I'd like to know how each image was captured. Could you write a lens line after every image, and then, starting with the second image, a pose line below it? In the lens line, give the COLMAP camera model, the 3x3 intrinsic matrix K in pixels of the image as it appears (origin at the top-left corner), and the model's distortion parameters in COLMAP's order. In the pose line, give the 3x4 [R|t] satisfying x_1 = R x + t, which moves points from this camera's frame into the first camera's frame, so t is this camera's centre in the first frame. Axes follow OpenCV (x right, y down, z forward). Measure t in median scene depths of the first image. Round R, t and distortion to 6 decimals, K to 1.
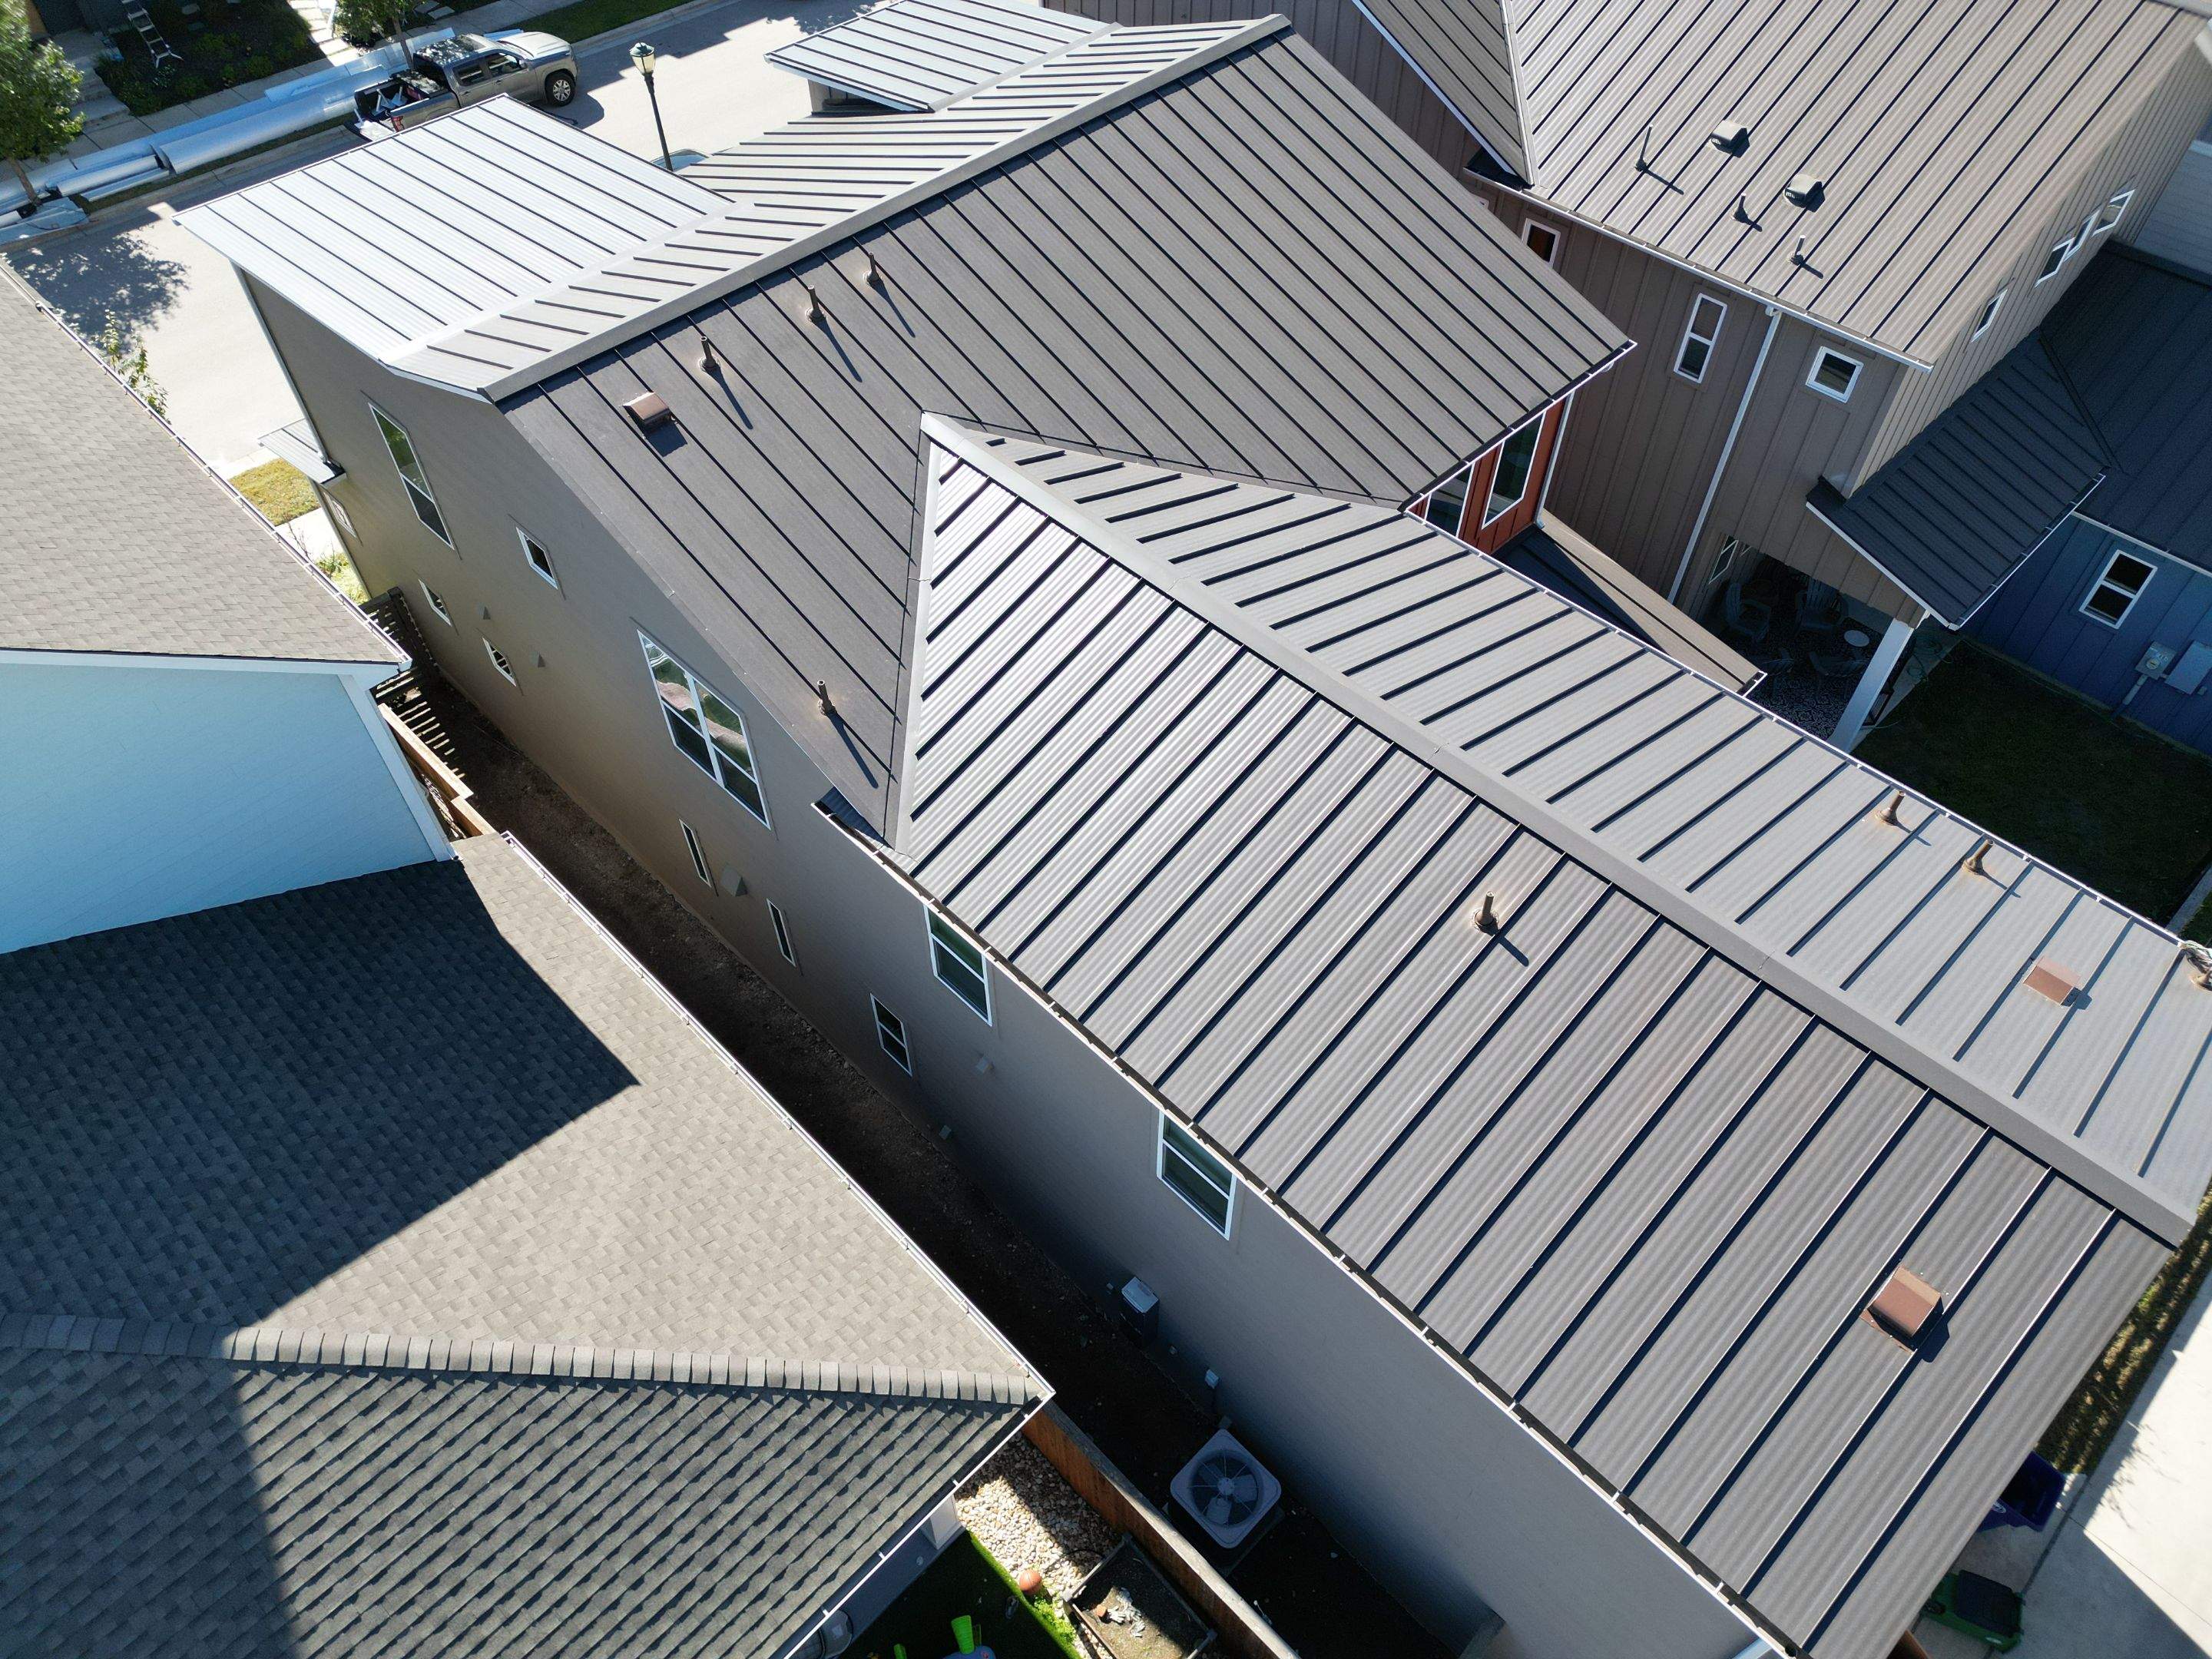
lens RADIAL K [[1543.1, 0, 1103.7], [0, 1543.1, 823.6], [0, 0, 1]] dist [0.064690, -0.052159]
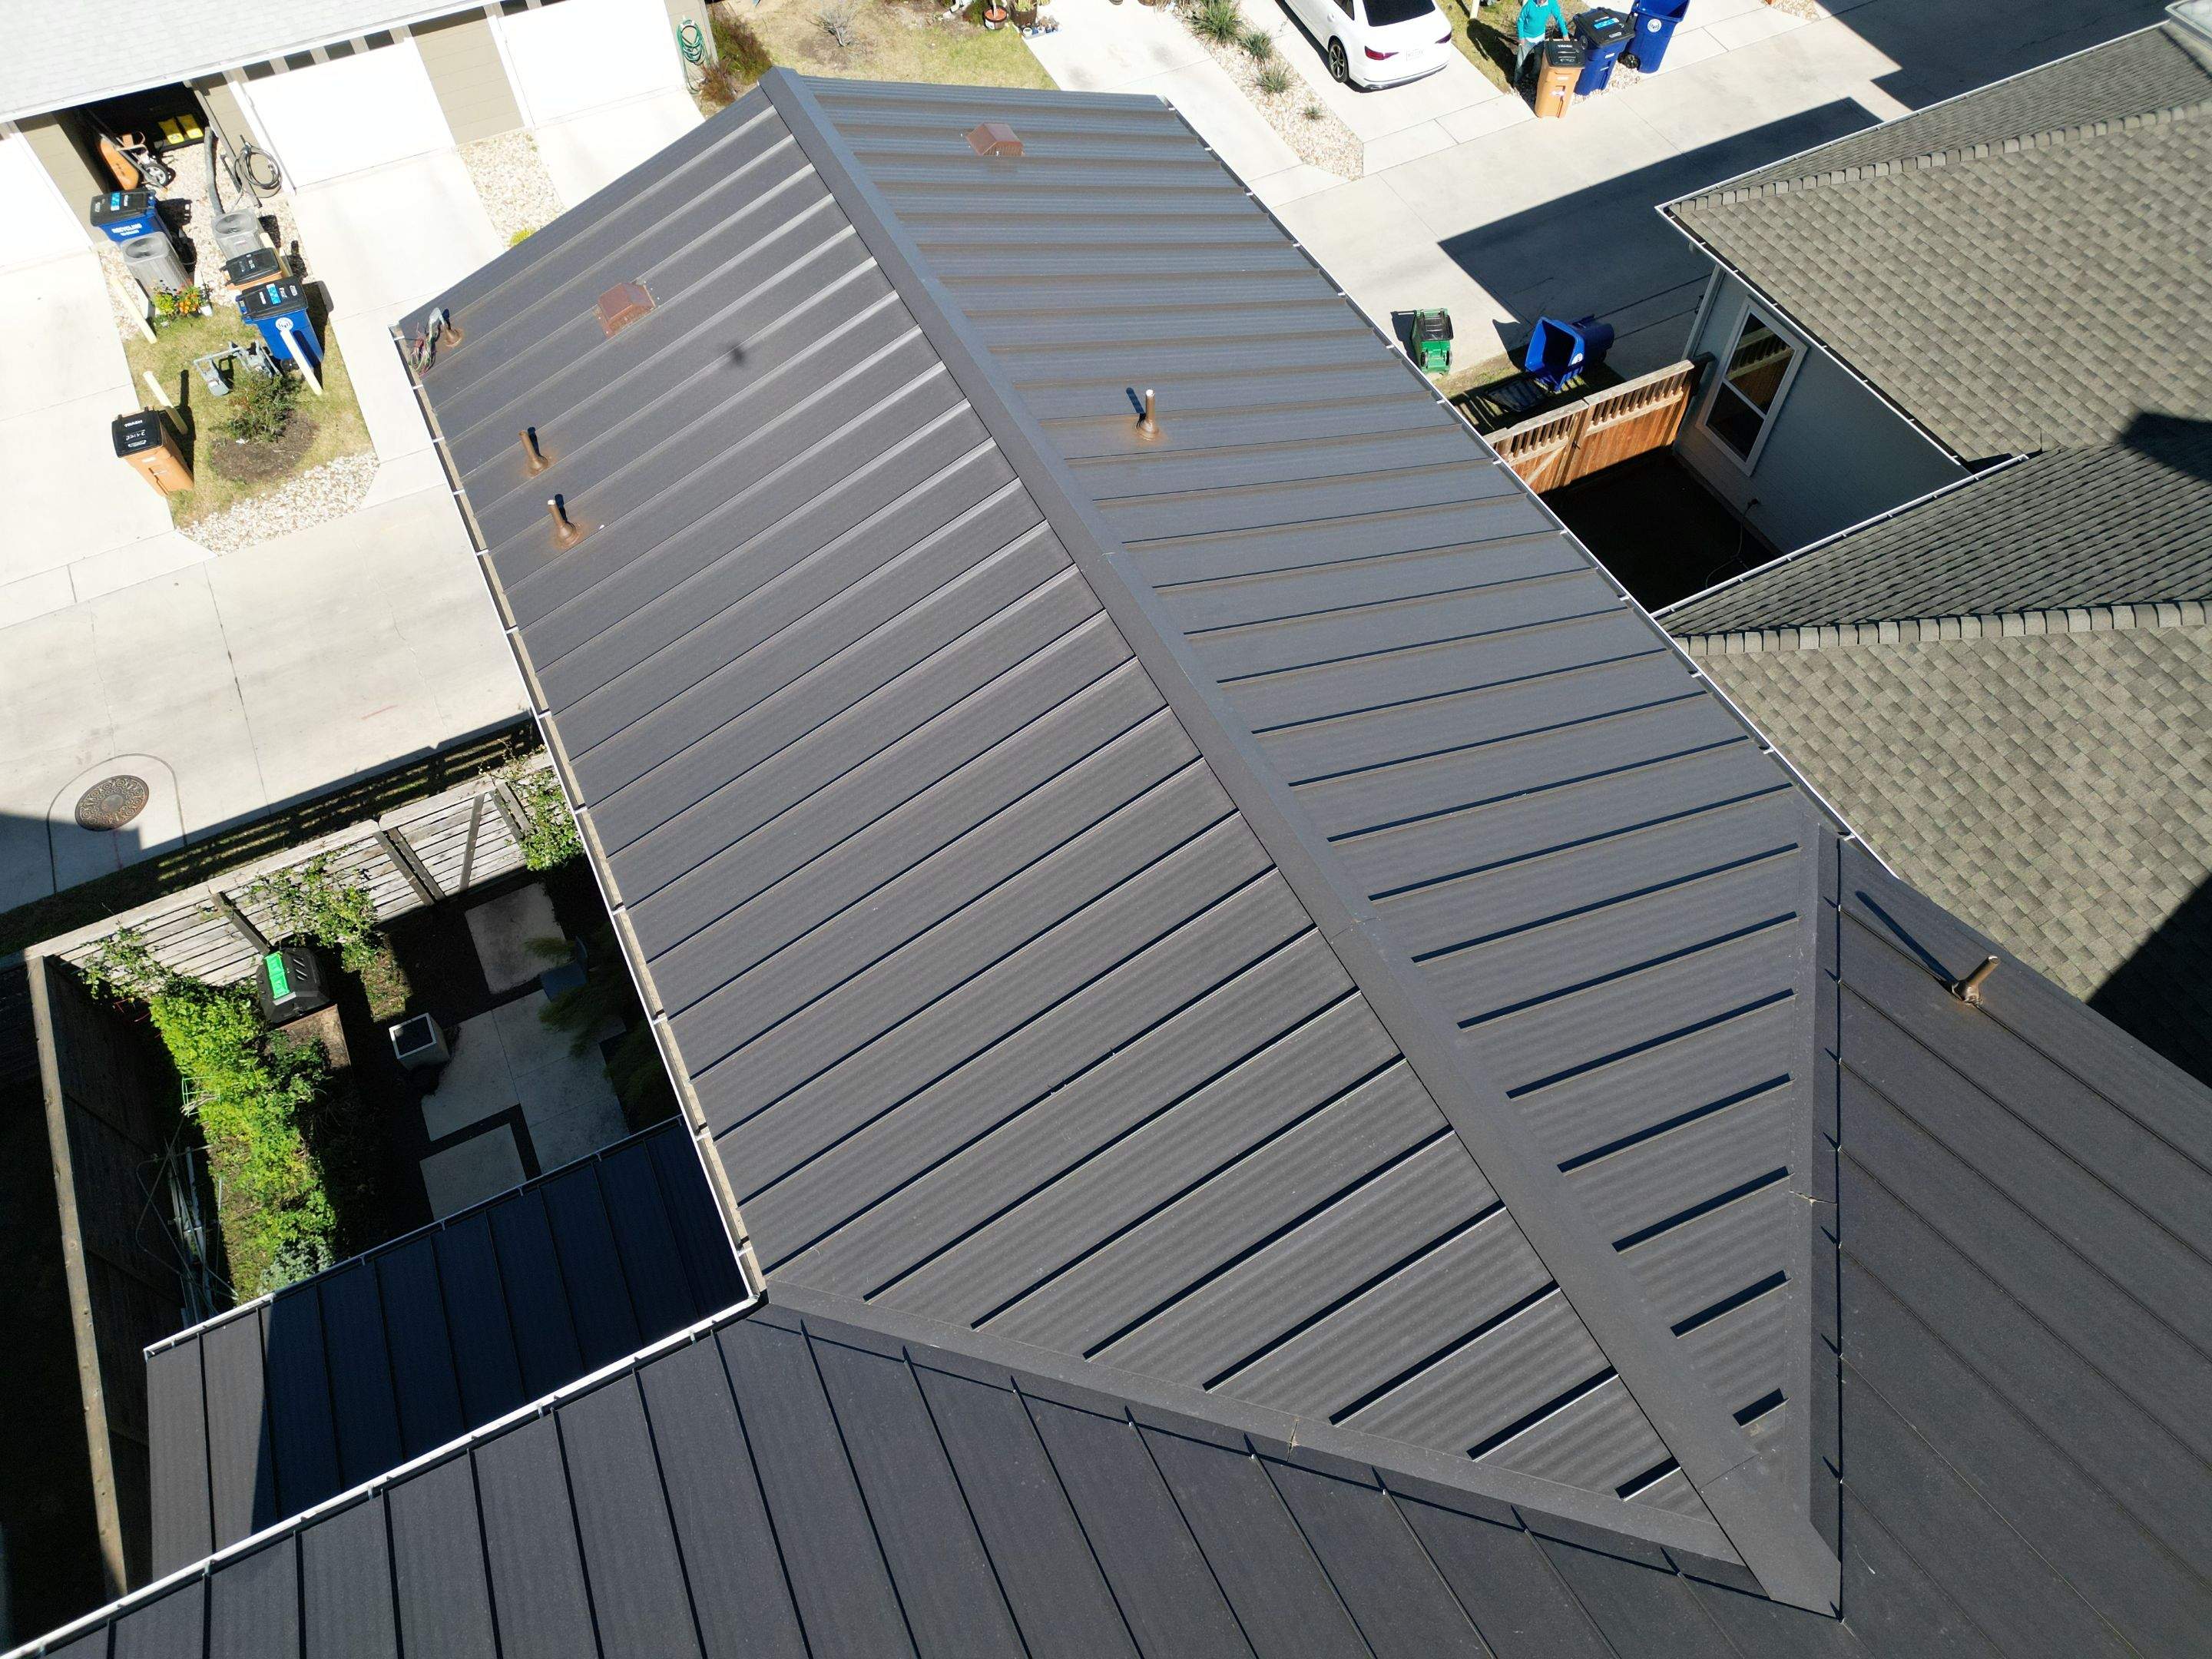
lens RADIAL K [[1543.1, 0, 1102.2], [0, 1543.1, 828.4], [0, 0, 1]] dist [0.064690, -0.052159]
pose [[-0.948661, -0.253209, 0.189546, 0.035018], [0.253159, -0.248605, 0.934936, -0.636784], [-0.189613, 0.934923, 0.299945, 0.732113]]
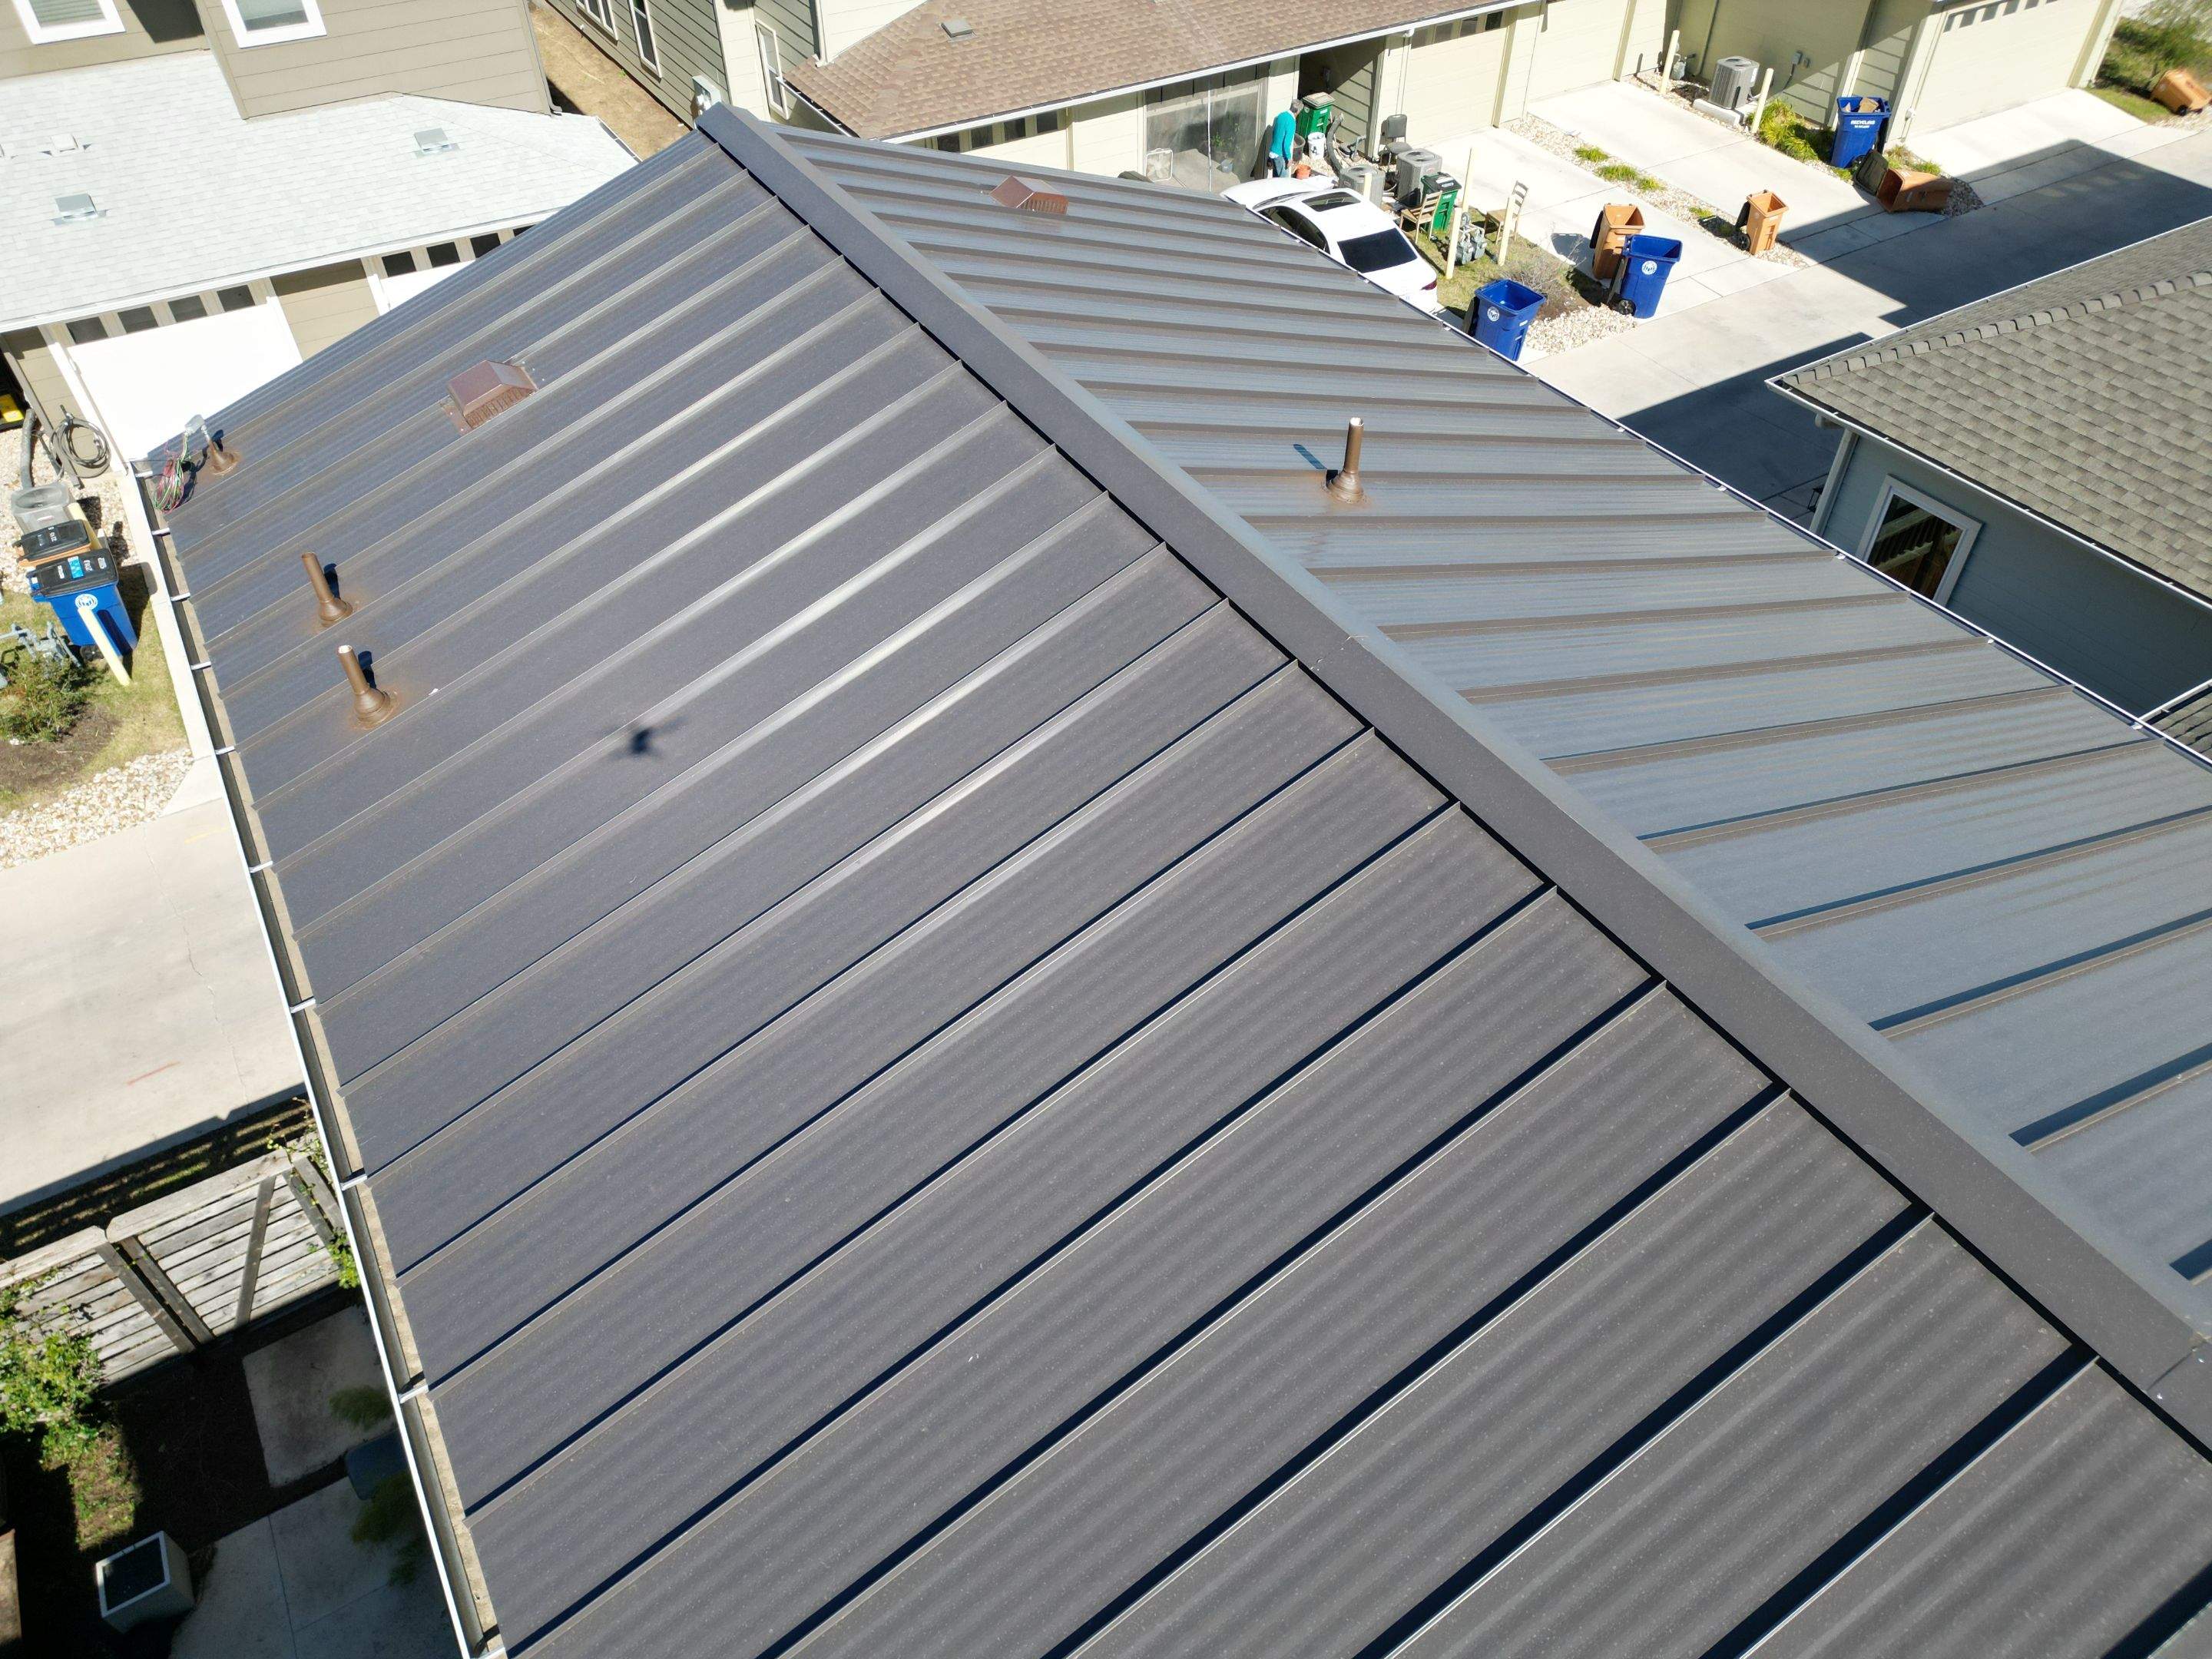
lens RADIAL K [[1543.1, 0, 1103.7], [0, 1543.1, 828.3], [0, 0, 1]] dist [0.064690, -0.052159]
pose [[-0.970137, -0.160340, 0.182001, 0.161726], [0.191352, -0.044816, 0.980498, -0.379052], [-0.149056, 0.986044, 0.074159, 0.837167]]
